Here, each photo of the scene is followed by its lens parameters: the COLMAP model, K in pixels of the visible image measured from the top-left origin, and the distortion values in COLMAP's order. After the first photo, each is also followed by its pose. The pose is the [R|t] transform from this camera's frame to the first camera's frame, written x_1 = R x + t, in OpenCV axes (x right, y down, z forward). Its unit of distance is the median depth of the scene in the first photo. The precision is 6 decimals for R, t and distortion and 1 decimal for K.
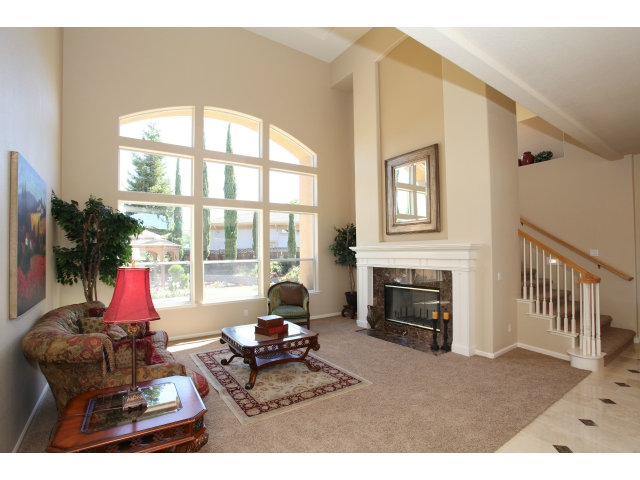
lens RADIAL K [[319.3, 0, 321.4], [0, 319.3, 247.4], [0, 0, 1]] dist [-0.064706, 0.025808]
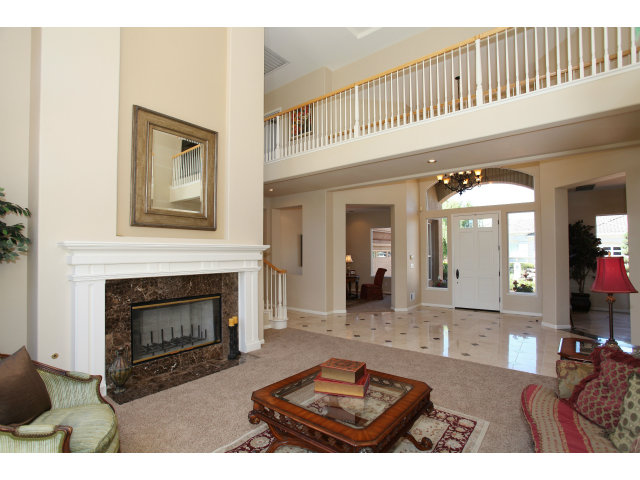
lens RADIAL K [[319.3, 0, 321.4], [0, 319.3, 247.4], [0, 0, 1]] dist [-0.064706, 0.025808]
pose [[-0.303603, 0.023777, 0.952502, -0.565557], [-0.013159, 0.999489, -0.029145, 0.019503], [-0.952708, -0.021383, -0.303135, 0.982235]]
